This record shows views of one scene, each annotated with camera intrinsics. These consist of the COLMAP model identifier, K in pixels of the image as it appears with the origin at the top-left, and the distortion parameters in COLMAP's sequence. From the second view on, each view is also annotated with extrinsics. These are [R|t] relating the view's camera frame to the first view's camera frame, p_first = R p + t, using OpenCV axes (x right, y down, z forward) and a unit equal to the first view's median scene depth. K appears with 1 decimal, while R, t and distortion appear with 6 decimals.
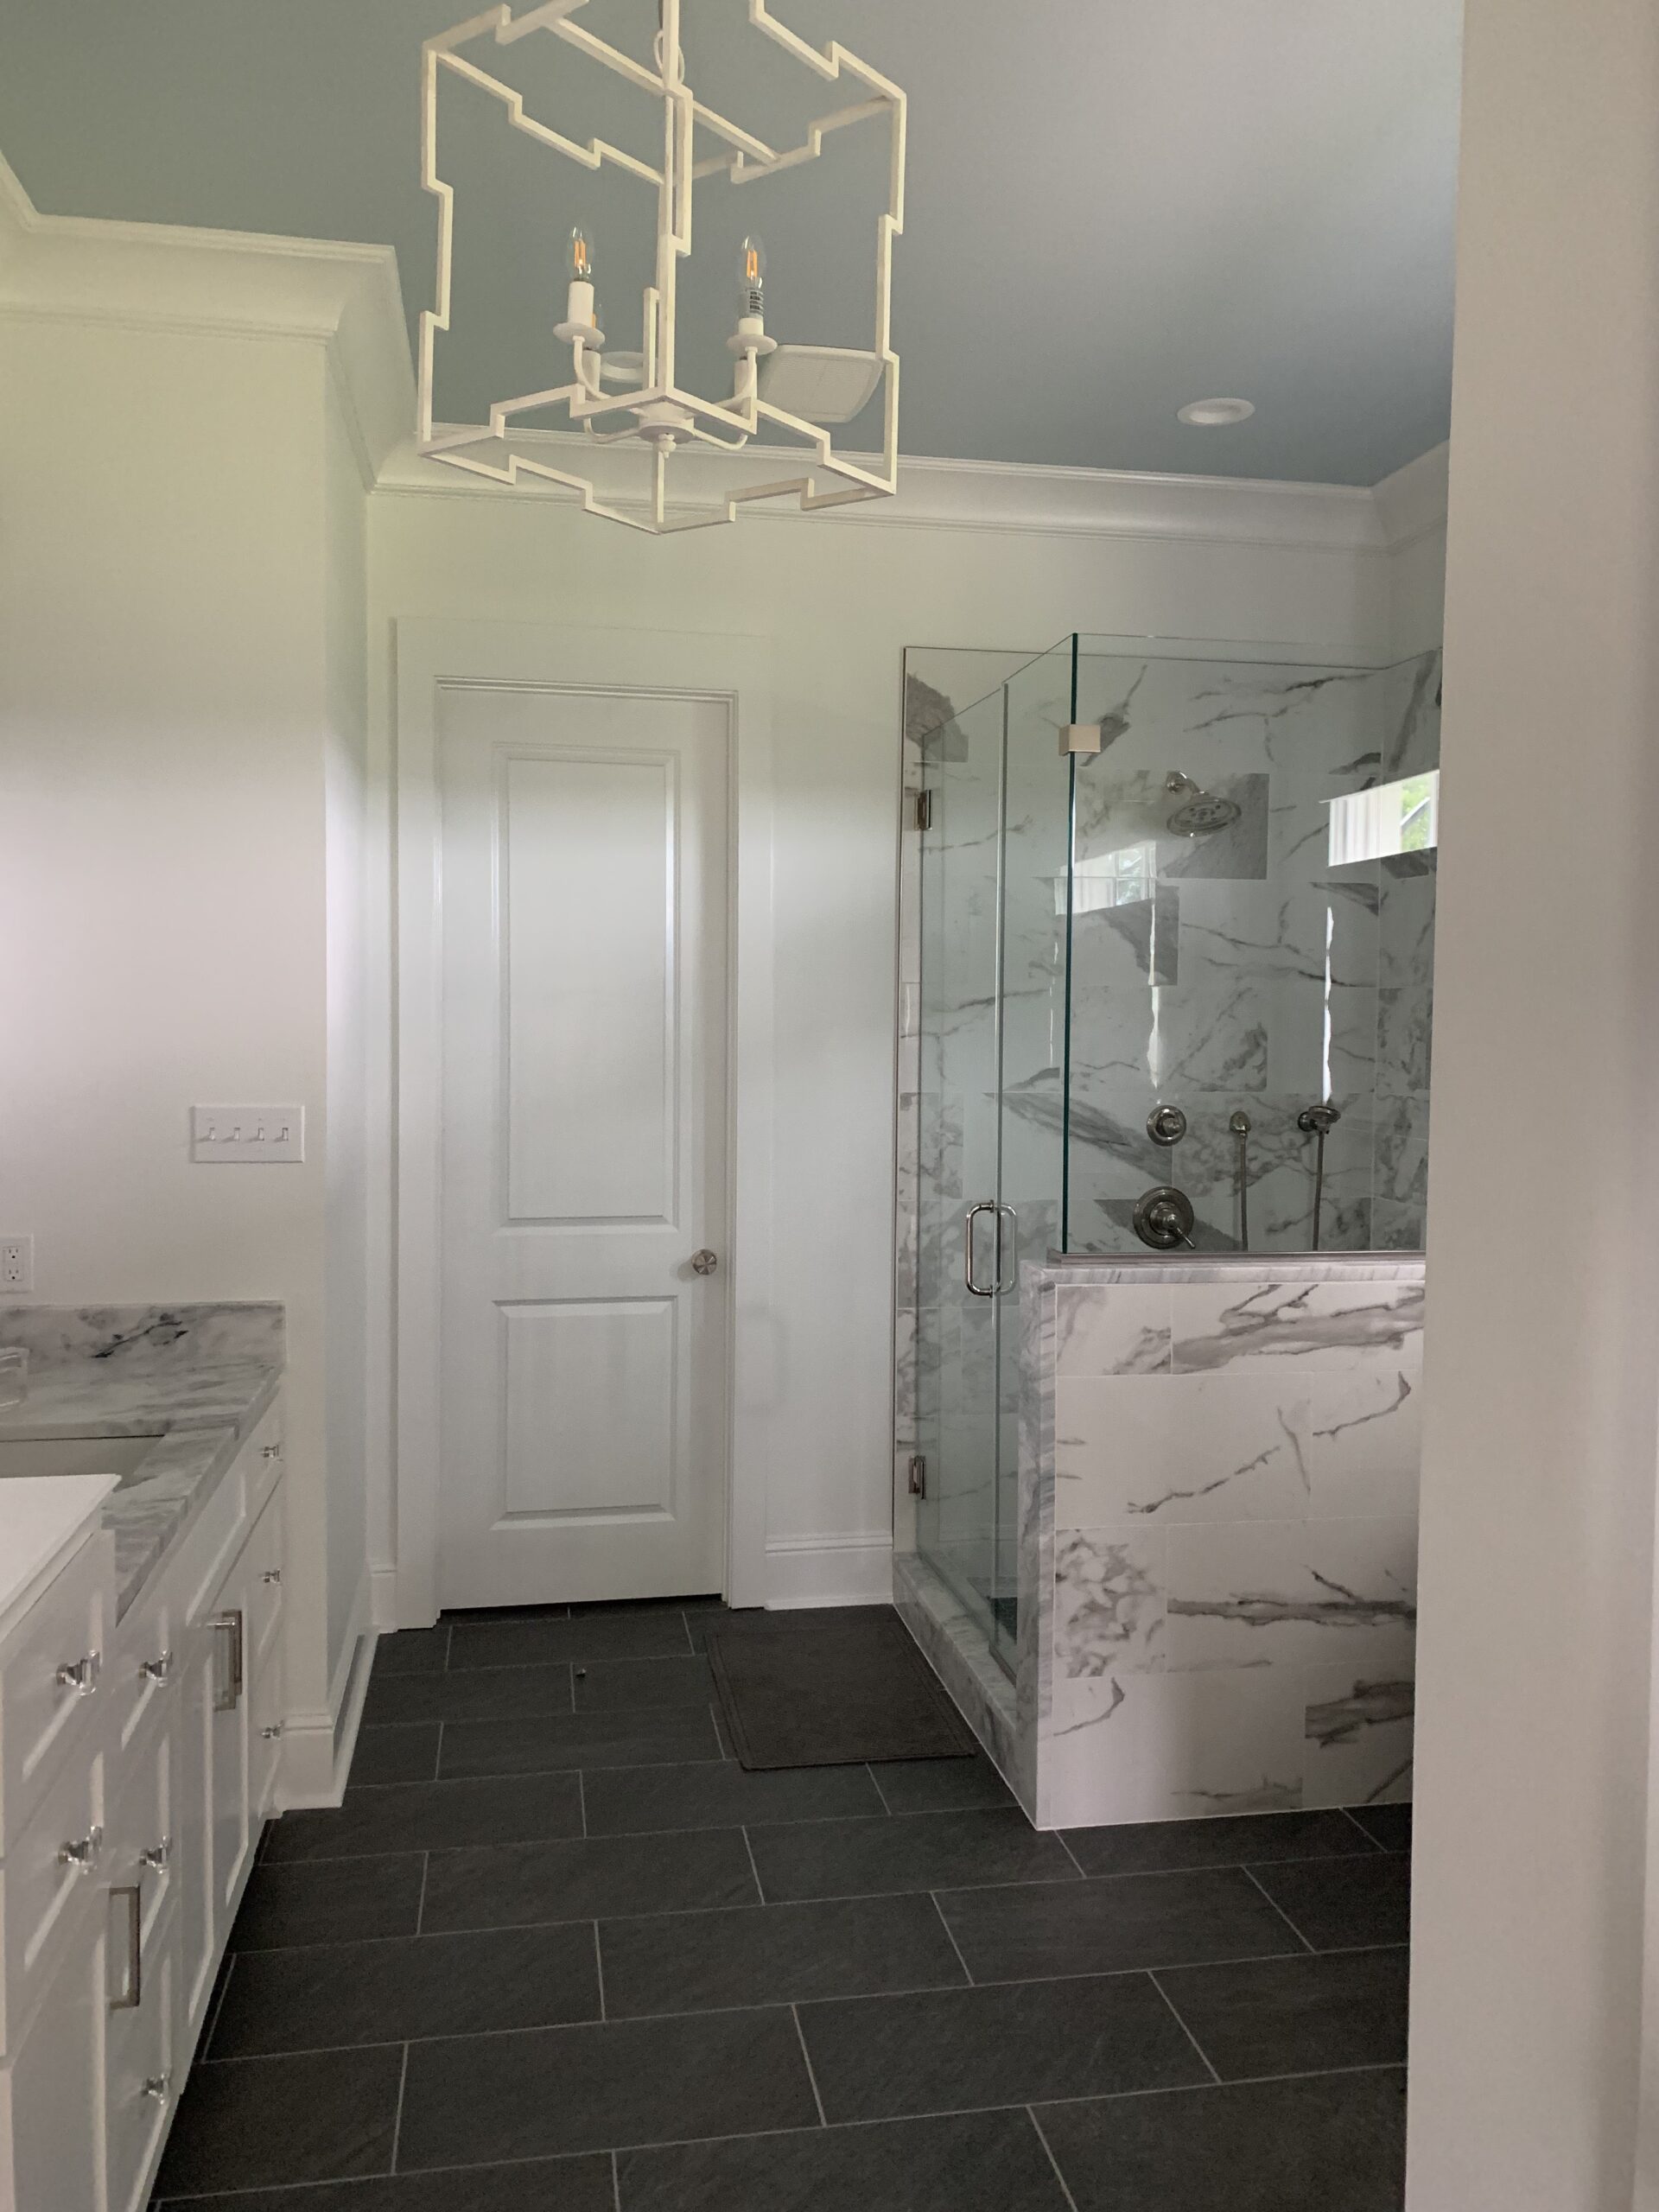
lens RADIAL K [[1697.4, 0, 828.9], [0, 1697.4, 1103.6], [0, 0, 1]] dist [0.028813, -0.035984]
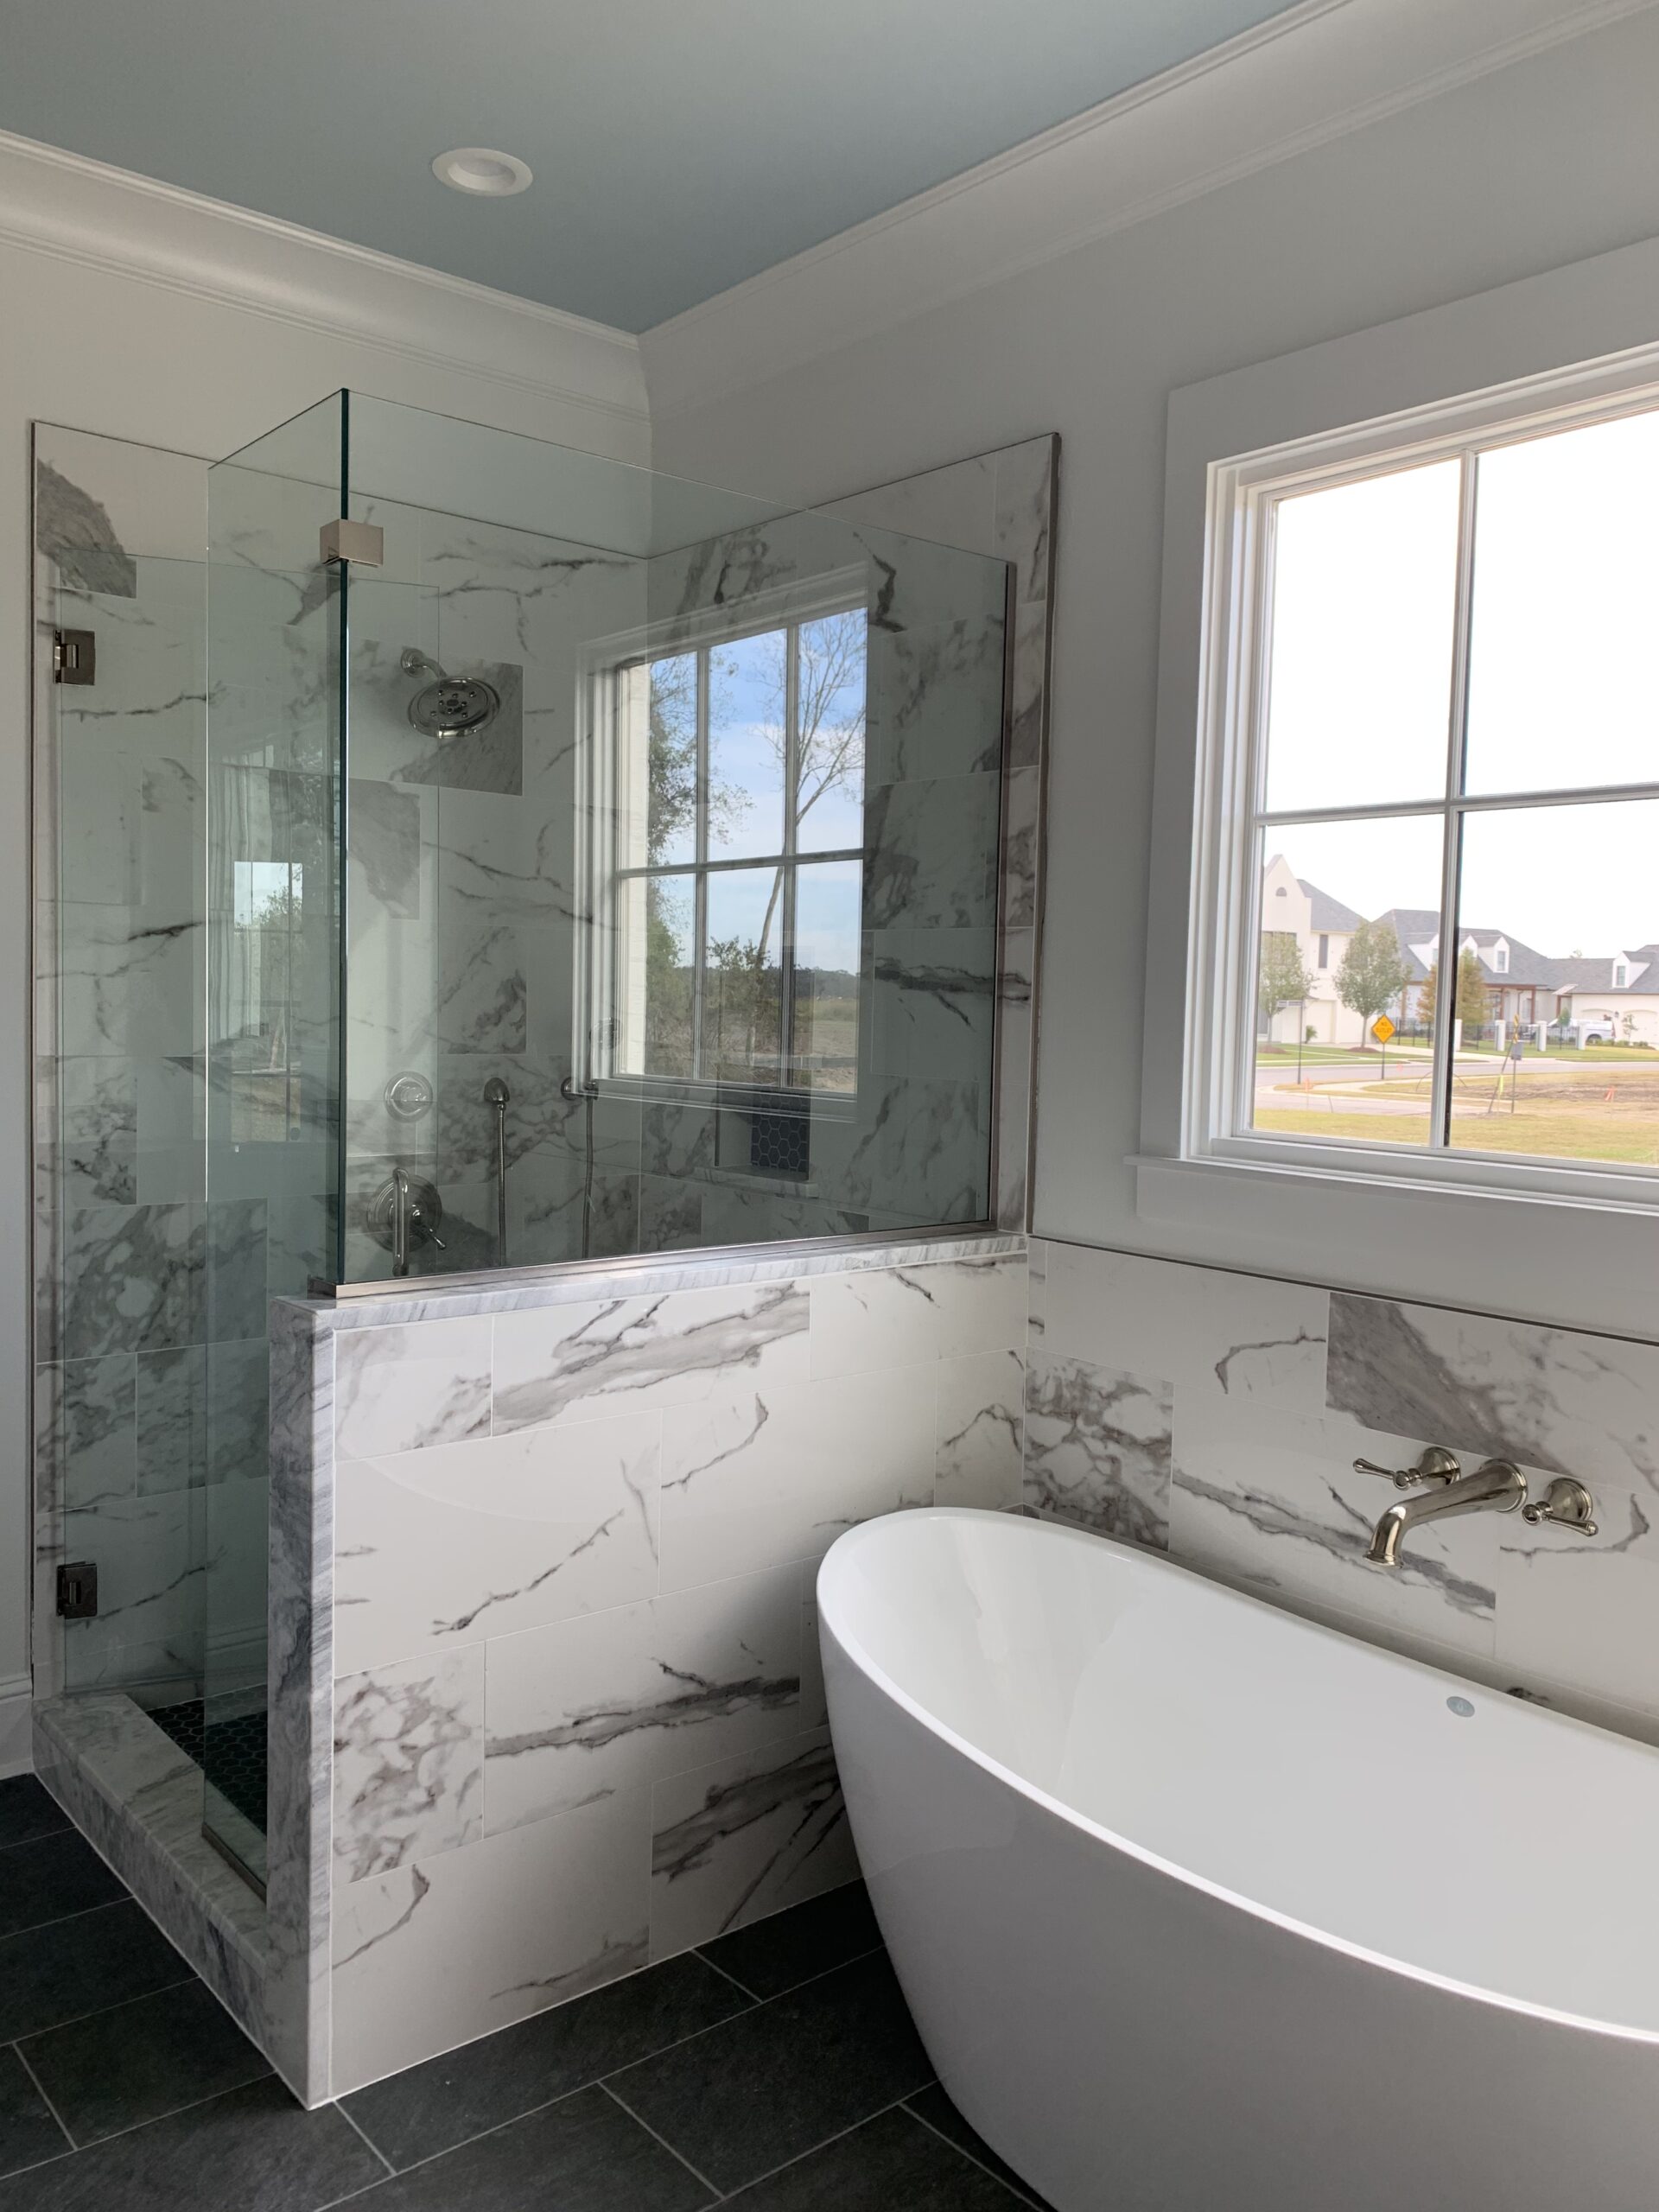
lens RADIAL K [[1697.4, 0, 831.2], [0, 1697.4, 1083.5], [0, 0, 1]] dist [0.028813, -0.035984]
pose [[0.867354, -0.018099, 0.497362, -0.031763], [0.015369, 0.999836, 0.009582, 0.002770], [-0.497454, -0.000667, 0.867490, 0.280329]]
